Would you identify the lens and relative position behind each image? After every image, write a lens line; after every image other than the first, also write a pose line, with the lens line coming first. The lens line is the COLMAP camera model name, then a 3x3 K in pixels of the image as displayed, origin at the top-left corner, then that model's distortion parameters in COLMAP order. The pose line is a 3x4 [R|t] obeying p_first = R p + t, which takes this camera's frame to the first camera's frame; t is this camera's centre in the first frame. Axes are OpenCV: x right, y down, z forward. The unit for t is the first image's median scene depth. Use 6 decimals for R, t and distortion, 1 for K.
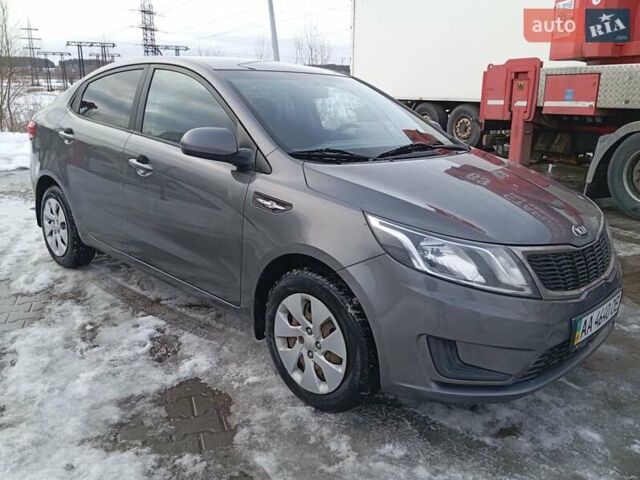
lens RADIAL K [[555.4, 0, 320.0], [0, 555.4, 240.0], [0, 0, 1]] dist [0.011096, 0.003695]
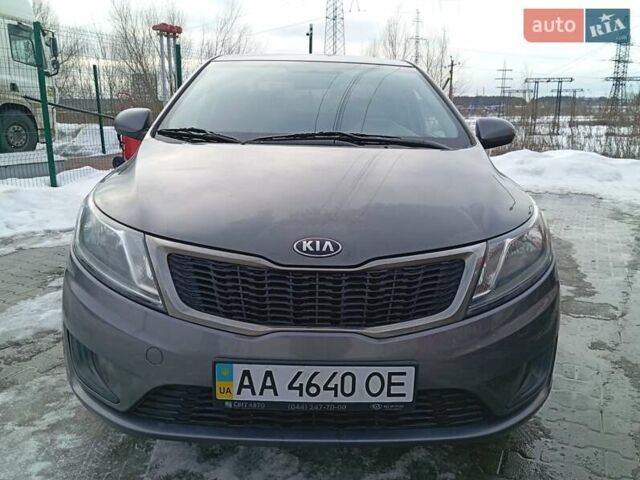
lens RADIAL K [[555.4, 0, 320.0], [0, 555.4, 240.0], [0, 0, 1]] dist [0.011096, 0.003695]
pose [[0.717988, 0.147131, -0.680328, 0.835804], [-0.188284, 0.982019, 0.013670, -0.031078], [0.670106, 0.118280, 0.732781, 0.473291]]
